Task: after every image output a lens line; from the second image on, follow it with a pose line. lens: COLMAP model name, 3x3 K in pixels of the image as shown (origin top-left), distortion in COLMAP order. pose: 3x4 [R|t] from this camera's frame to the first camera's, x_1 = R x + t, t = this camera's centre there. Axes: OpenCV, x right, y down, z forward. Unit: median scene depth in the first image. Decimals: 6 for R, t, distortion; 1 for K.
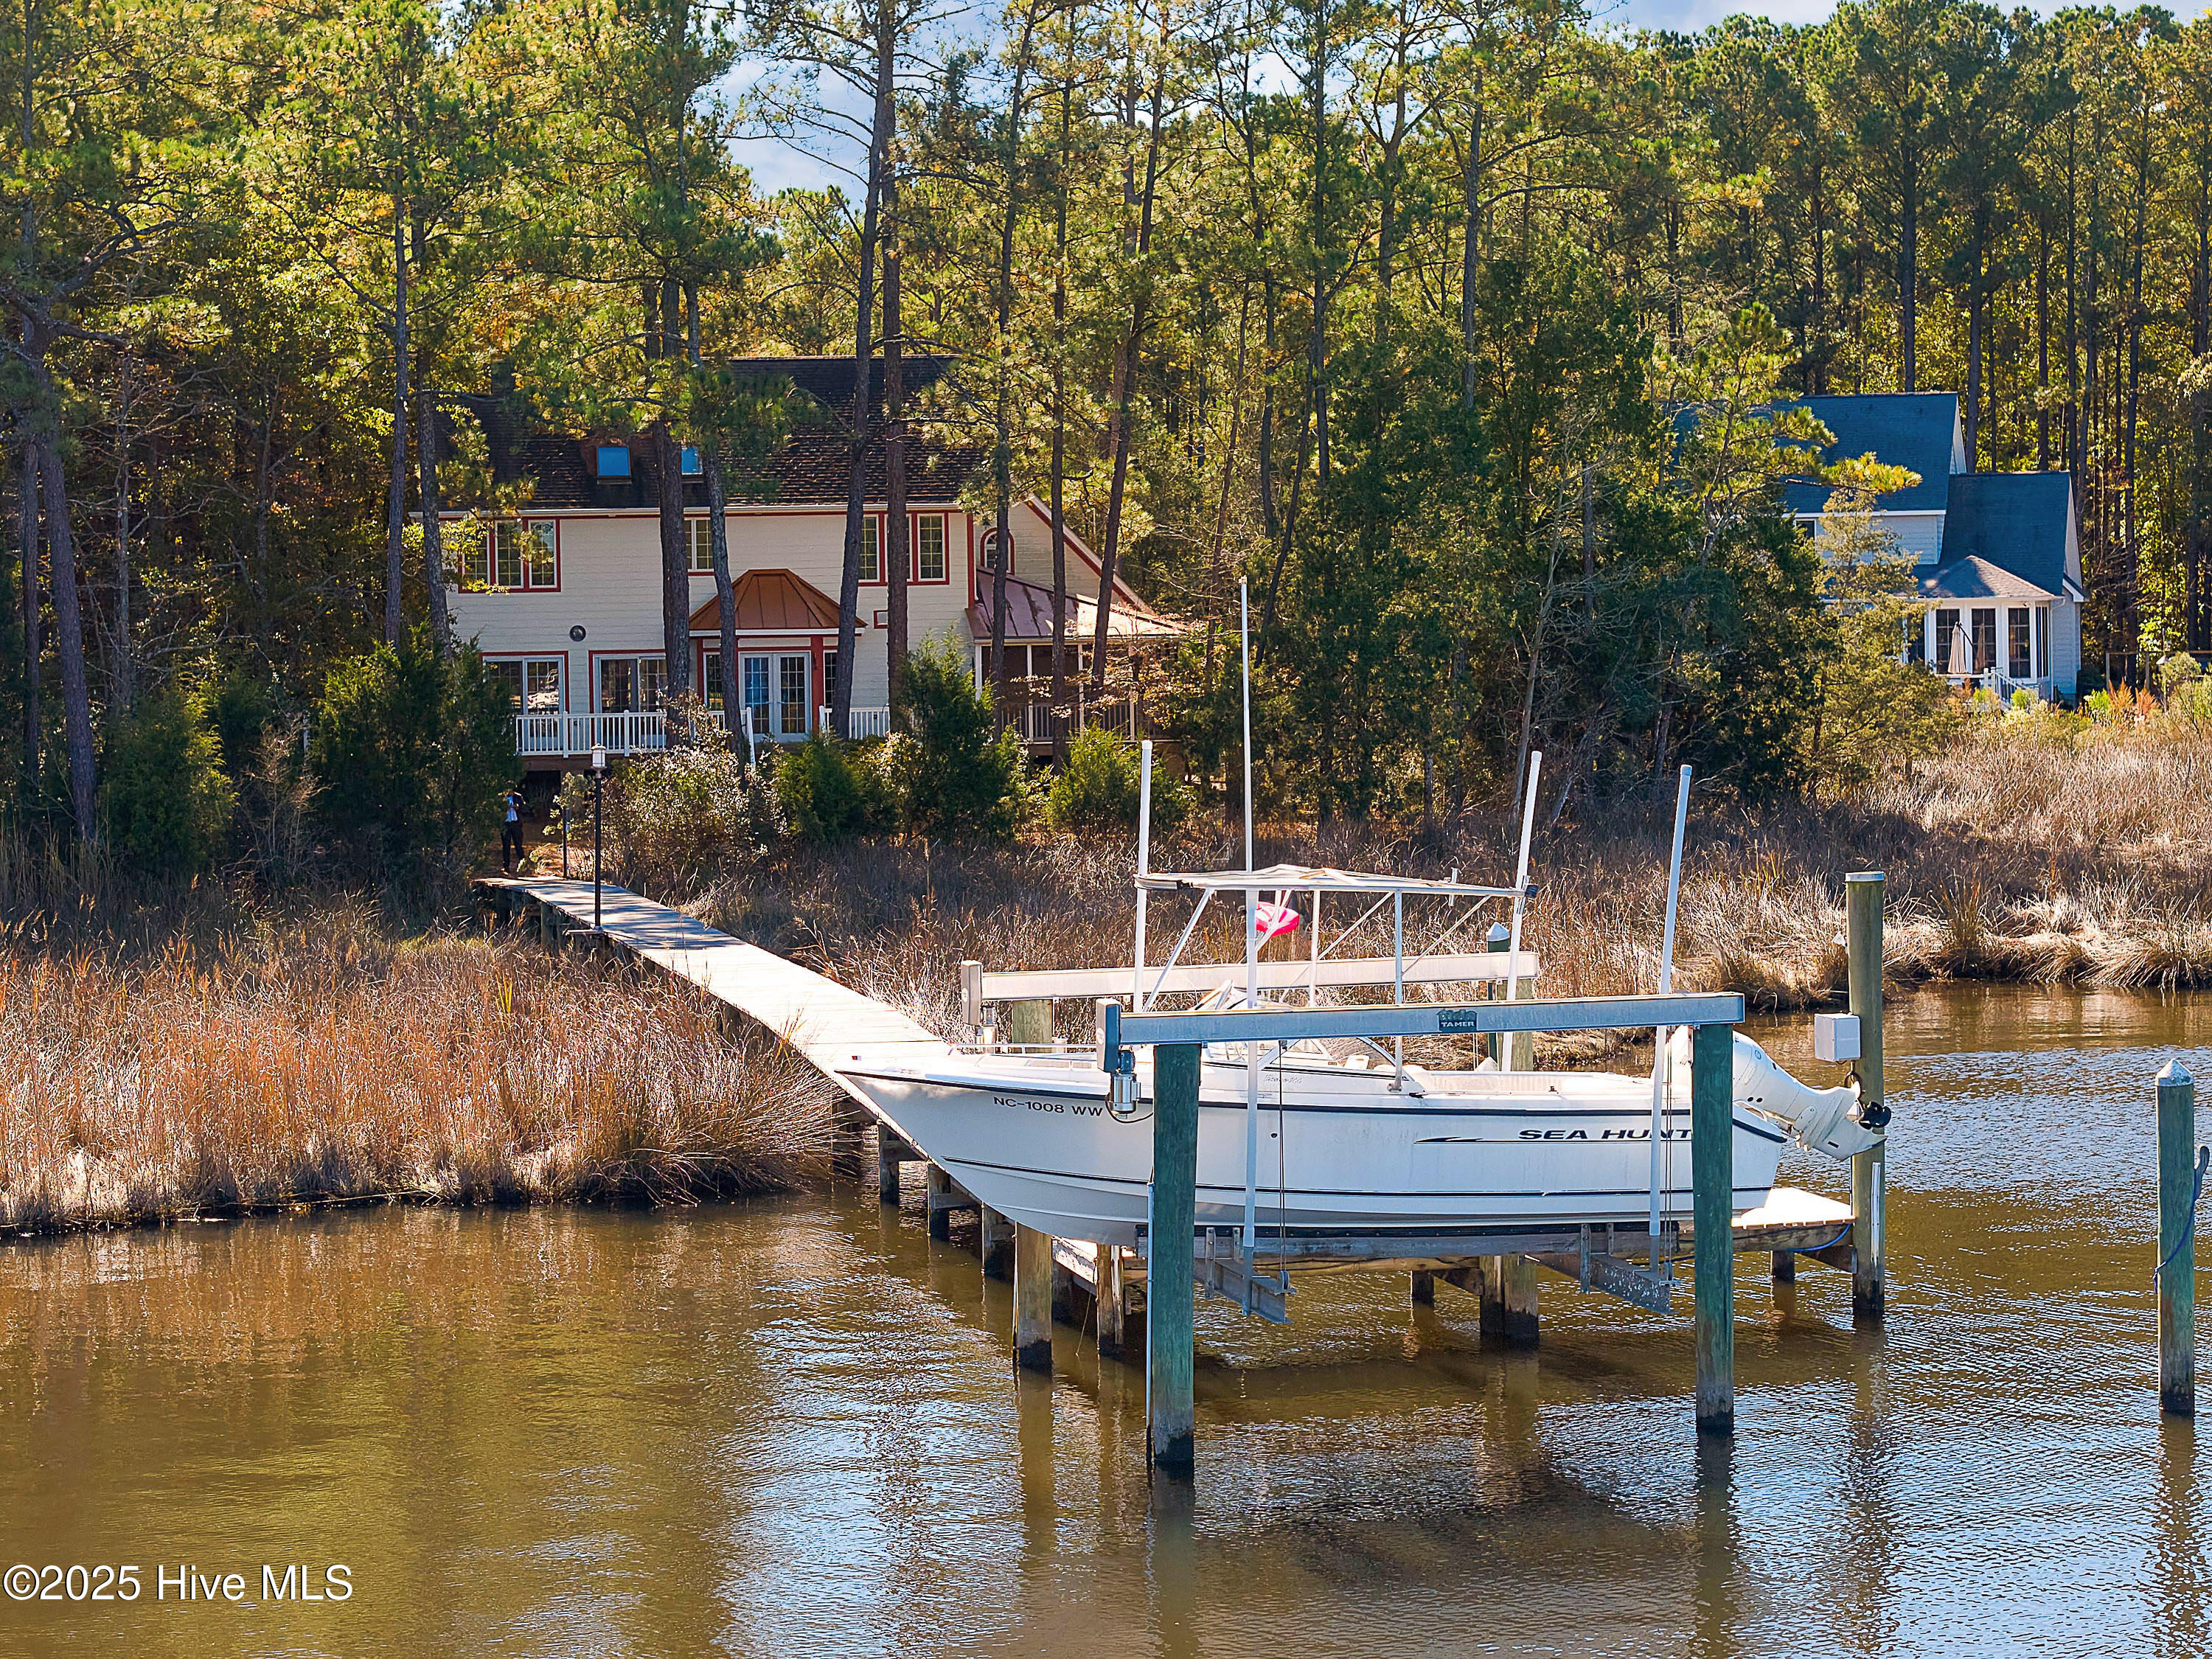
lens RADIAL K [[4394.0, 0, 1108.0], [0, 4394.0, 827.9], [0, 0, 1]] dist [-0.092230, 0.000000]
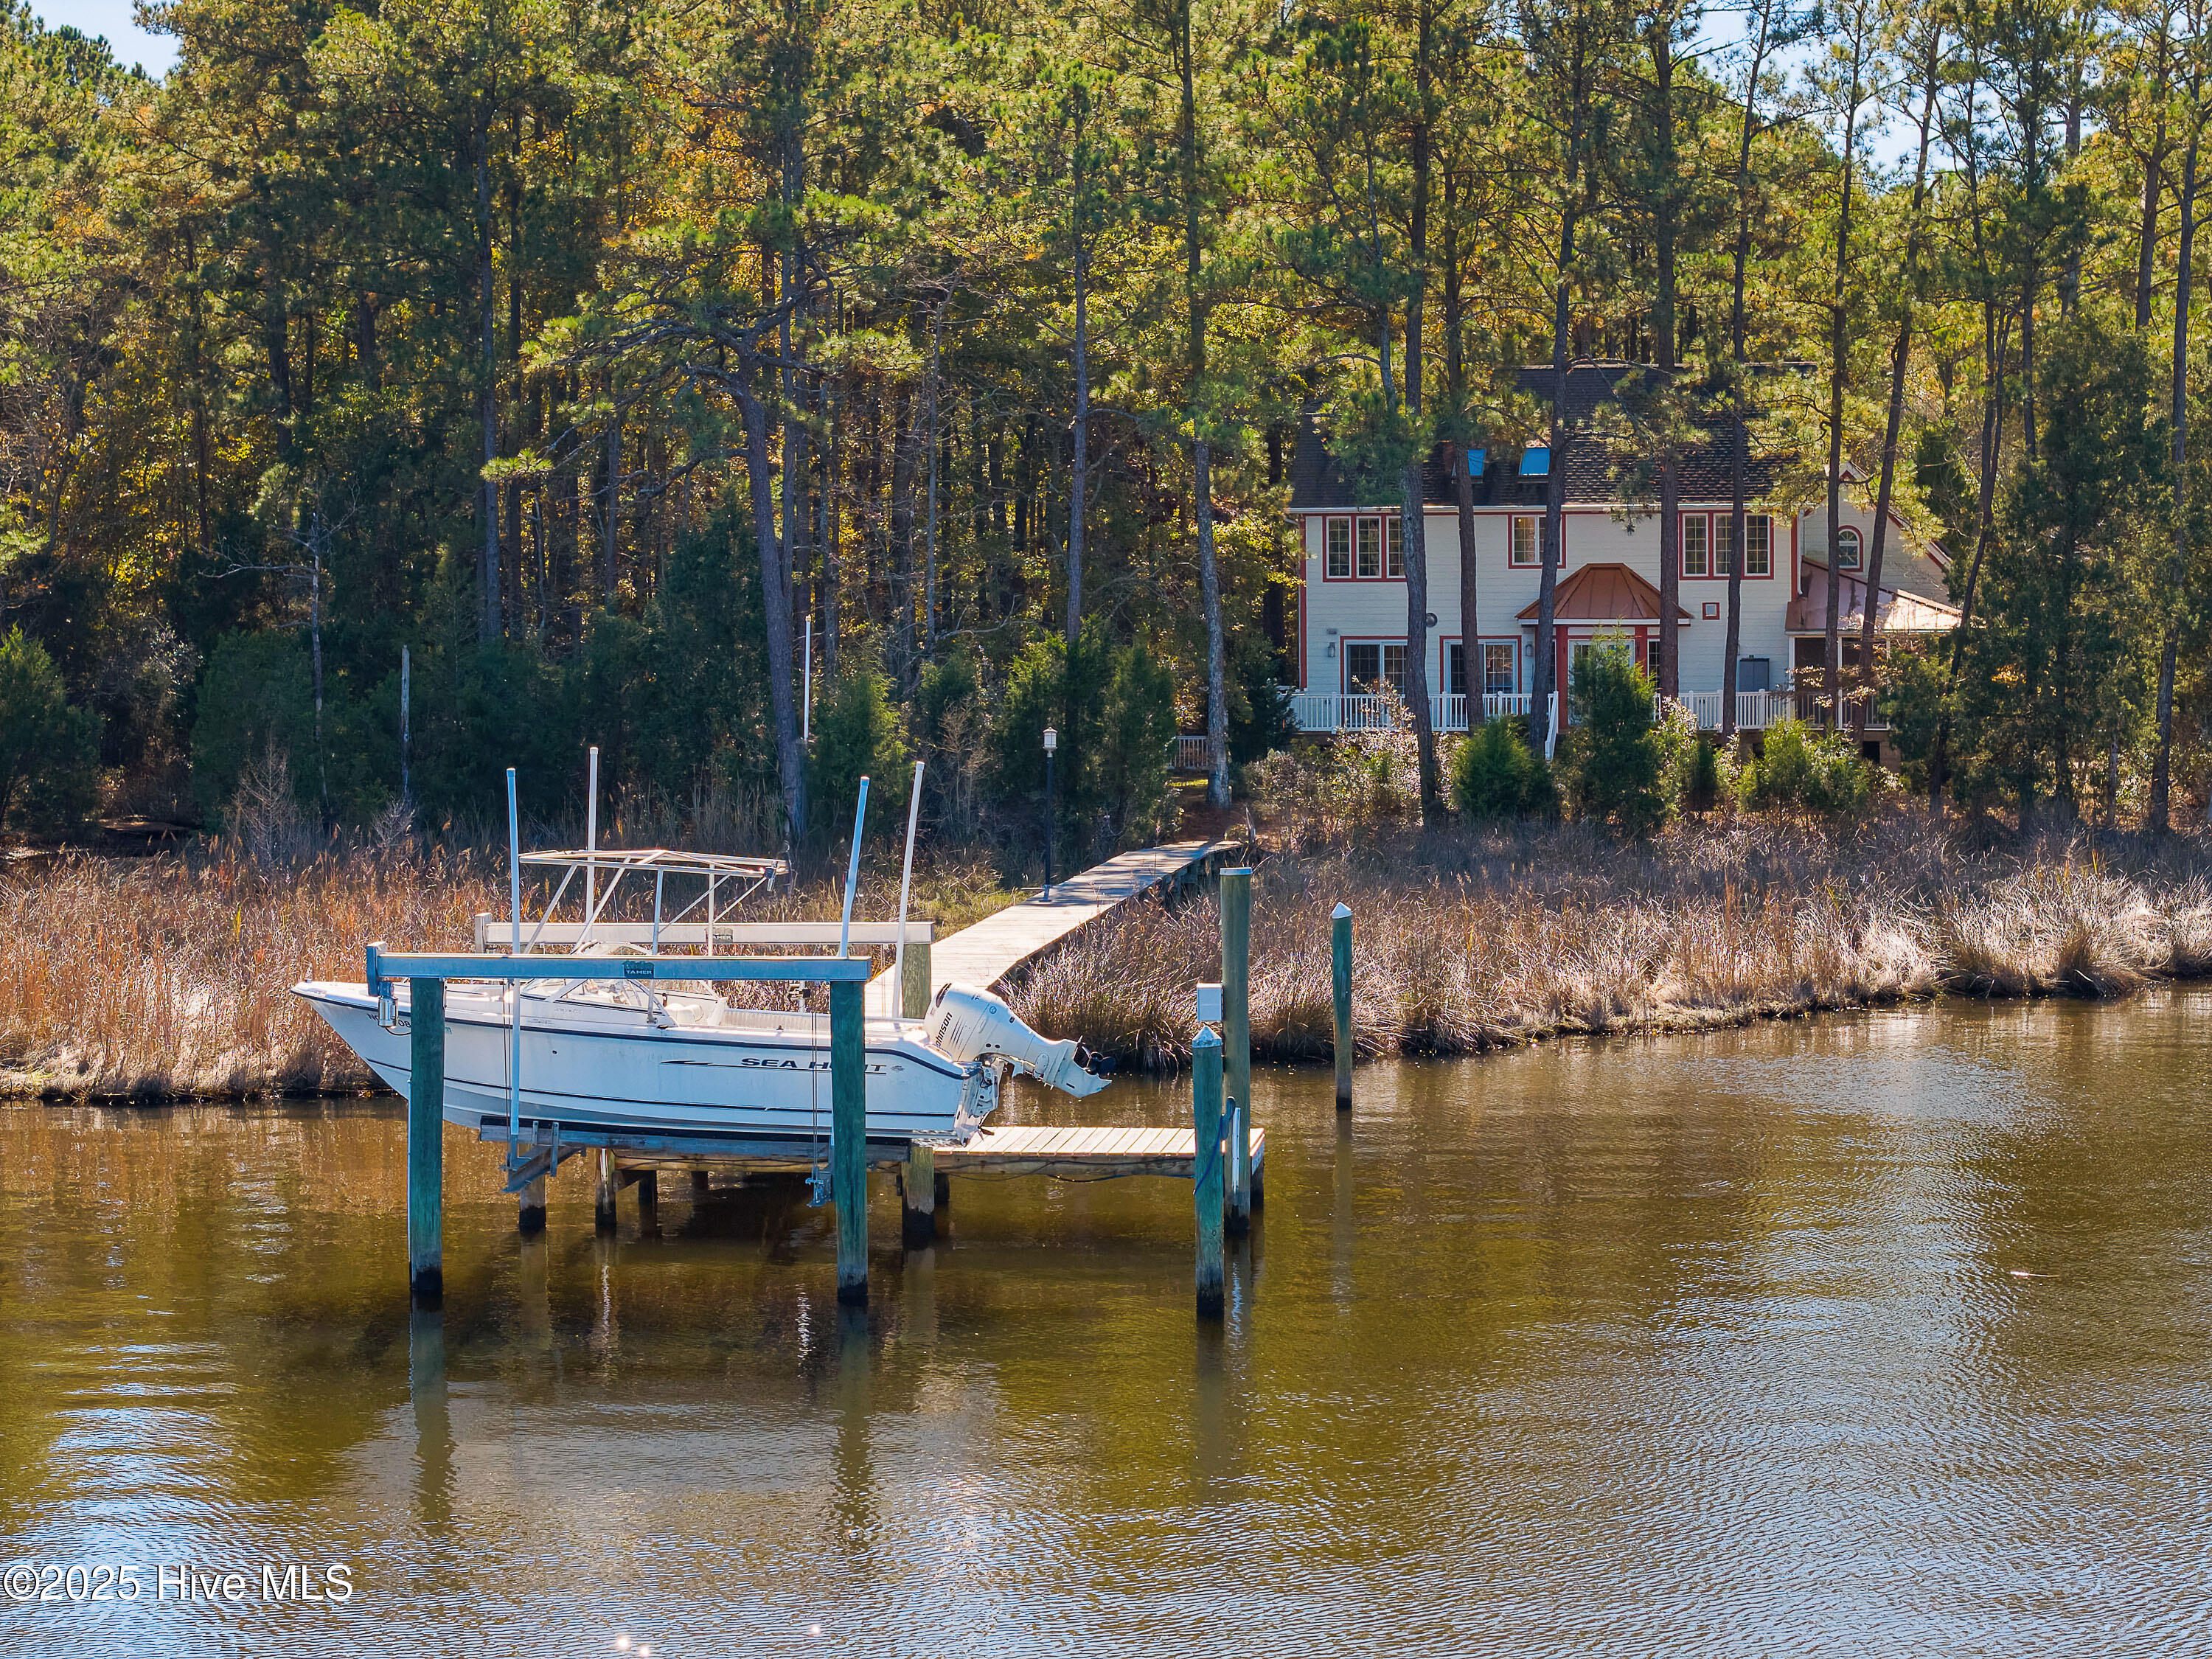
lens RADIAL K [[4394.0, 0, 1103.1], [0, 4394.0, 829.6], [0, 0, 1]] dist [-0.092230, 0.000000]
pose [[0.938791, 0.029178, -0.343250, 0.242910], [-0.026067, 0.999567, 0.013673, -0.007139], [0.343501, -0.003889, 0.939144, -0.066725]]
